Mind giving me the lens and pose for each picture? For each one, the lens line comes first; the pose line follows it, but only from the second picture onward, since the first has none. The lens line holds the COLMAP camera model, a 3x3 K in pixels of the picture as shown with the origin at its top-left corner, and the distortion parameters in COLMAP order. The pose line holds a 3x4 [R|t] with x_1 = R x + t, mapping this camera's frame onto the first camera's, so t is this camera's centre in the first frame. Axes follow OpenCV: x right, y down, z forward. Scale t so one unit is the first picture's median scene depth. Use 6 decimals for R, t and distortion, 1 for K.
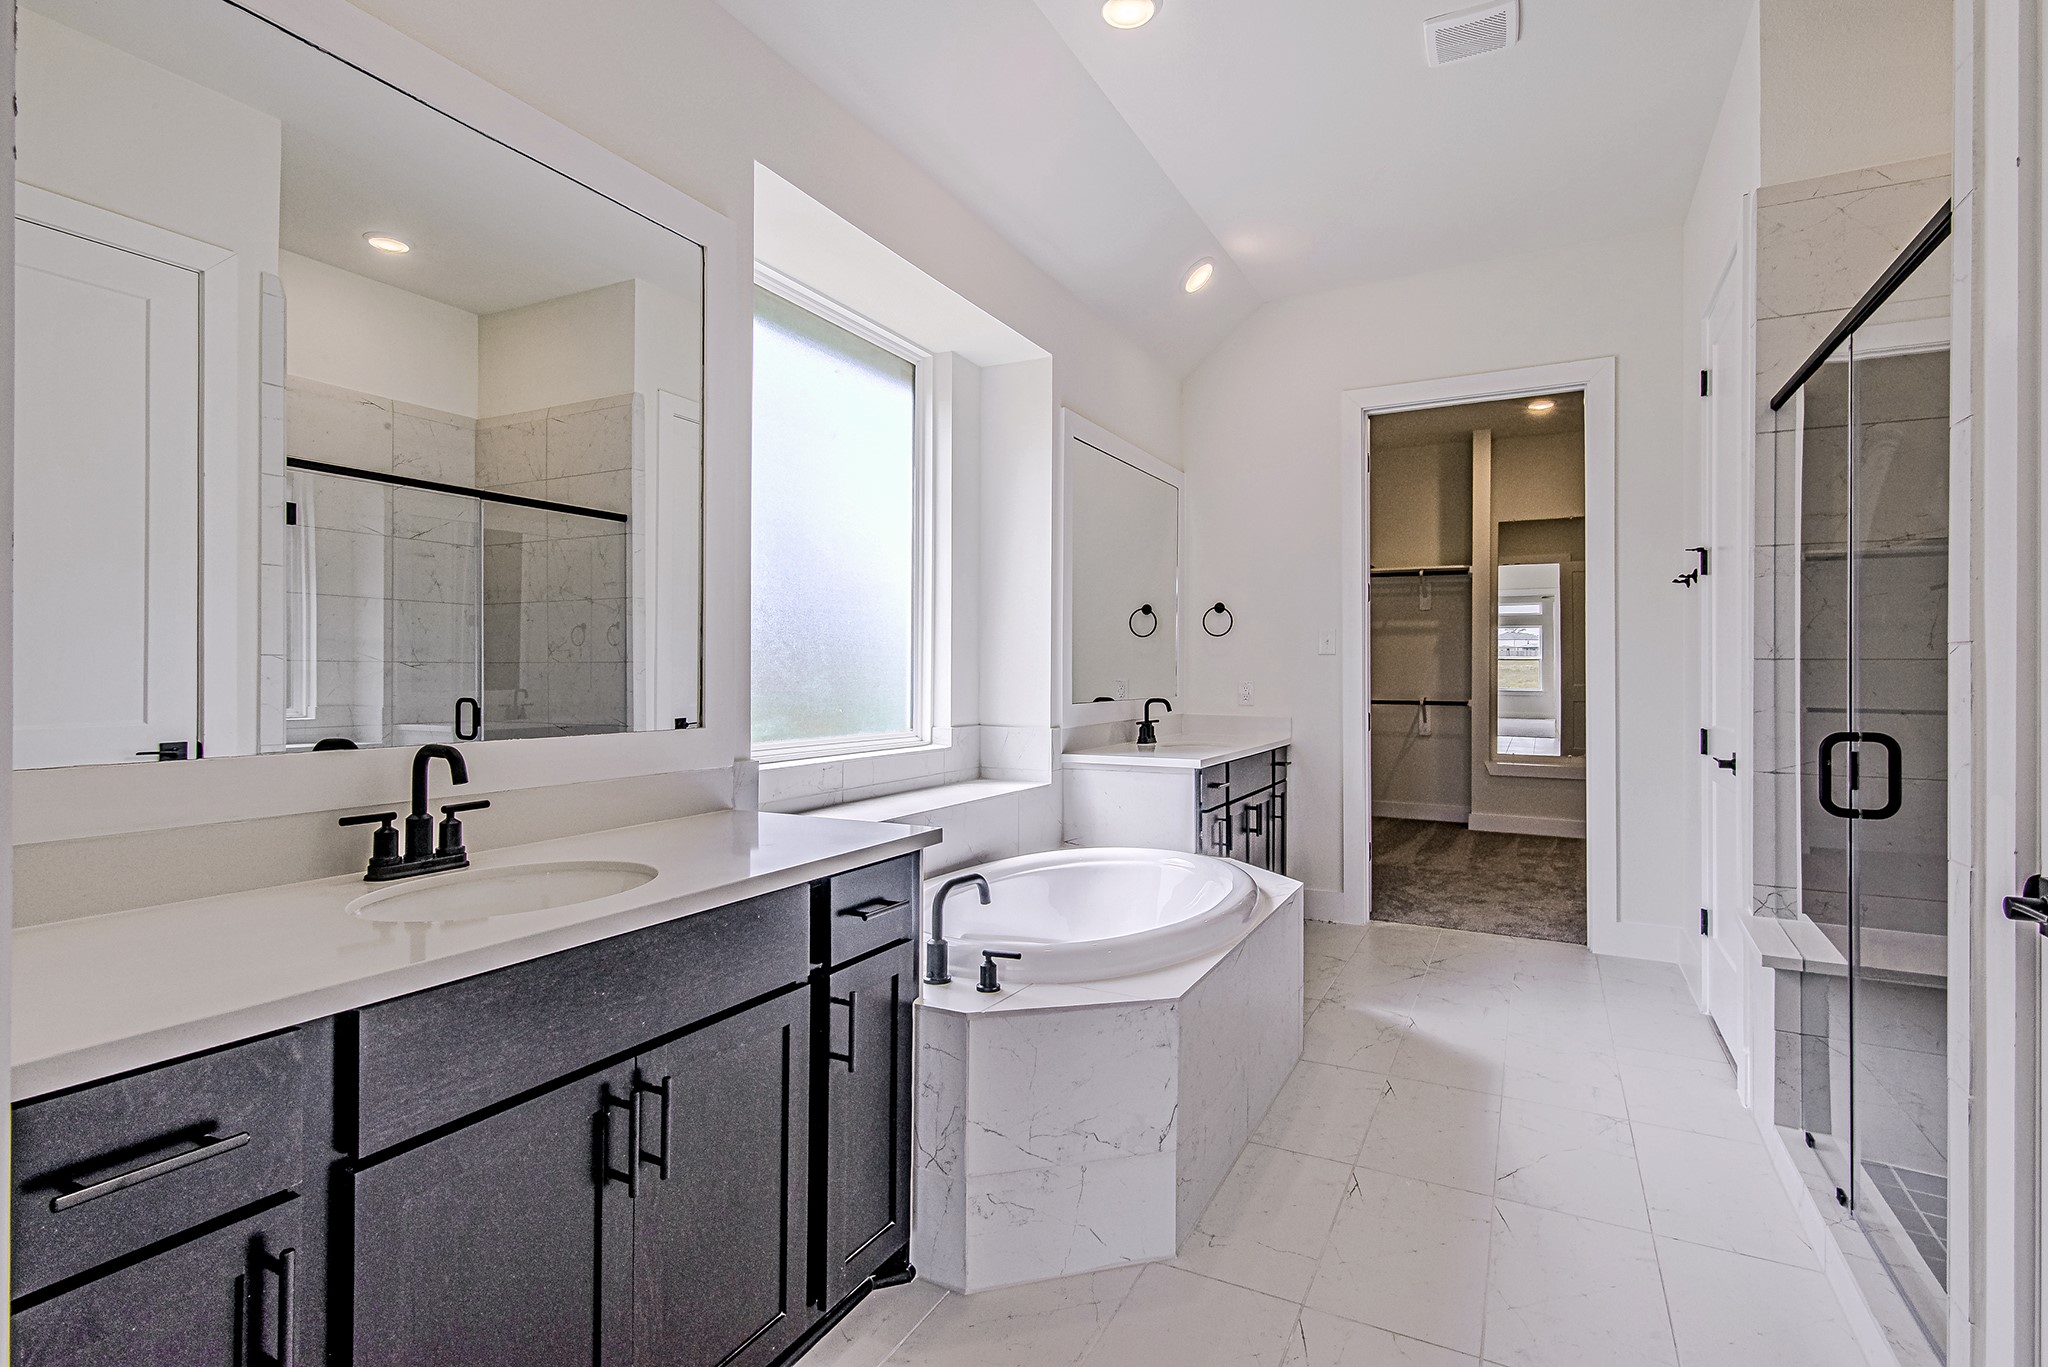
lens RADIAL K [[996.3, 0, 1005.4], [0, 996.3, 674.4], [0, 0, 1]] dist [0.003845, 0.001015]
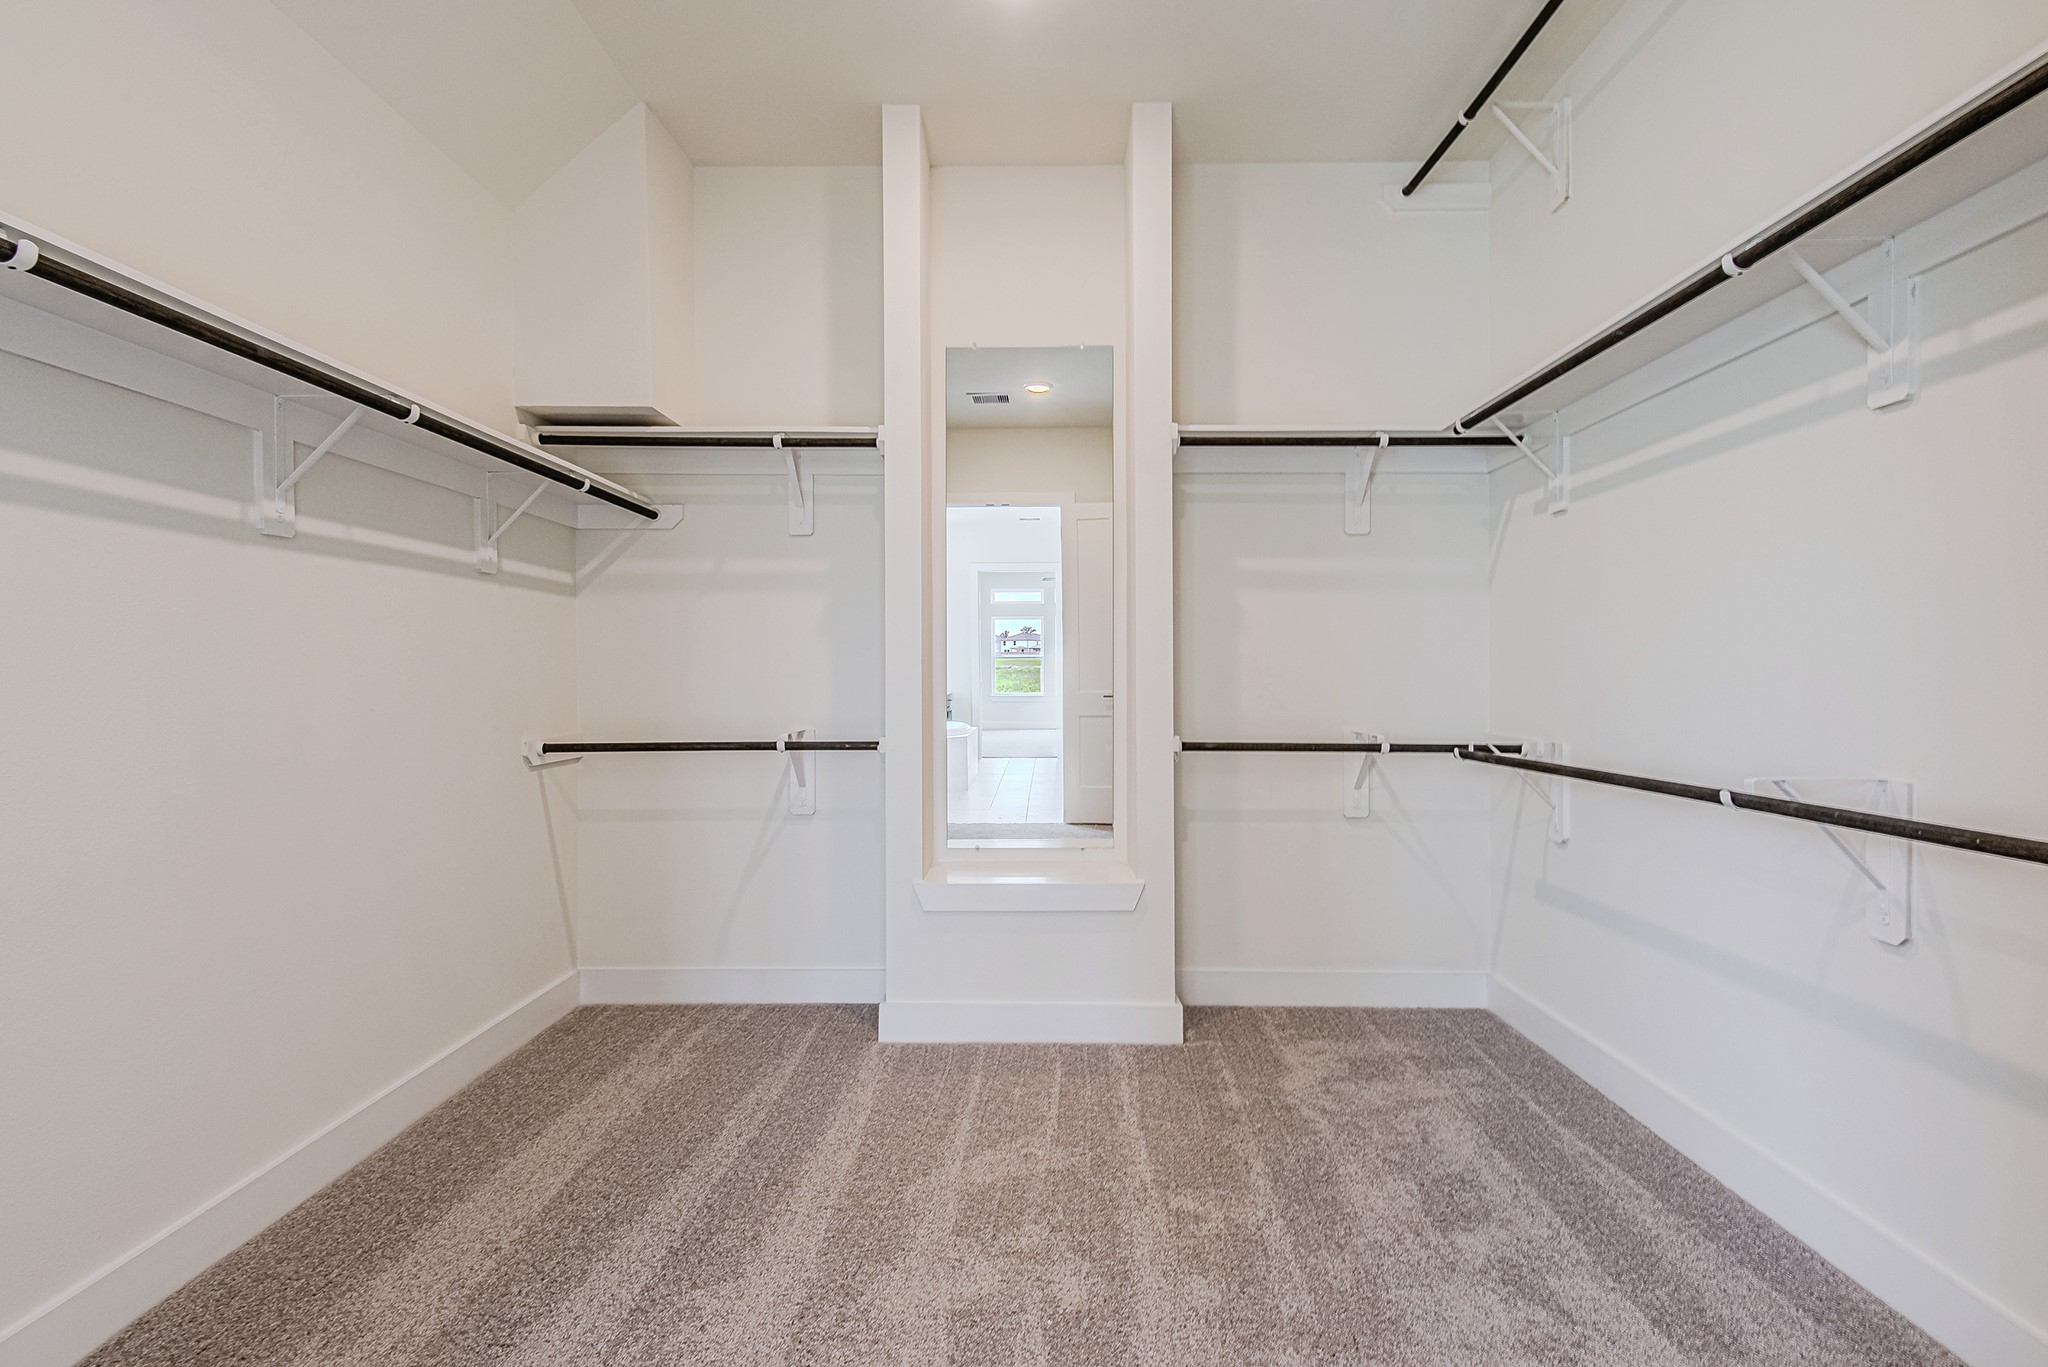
lens RADIAL K [[995.8, 0, 1008.6], [0, 995.8, 675.9], [0, 0, 1]] dist [0.004254, 0.000753]
pose [[0.898824, -0.006400, 0.438263, 0.158030], [0.007058, 0.999975, 0.000129, -0.000506], [-0.438253, 0.002978, 0.898847, 0.285149]]
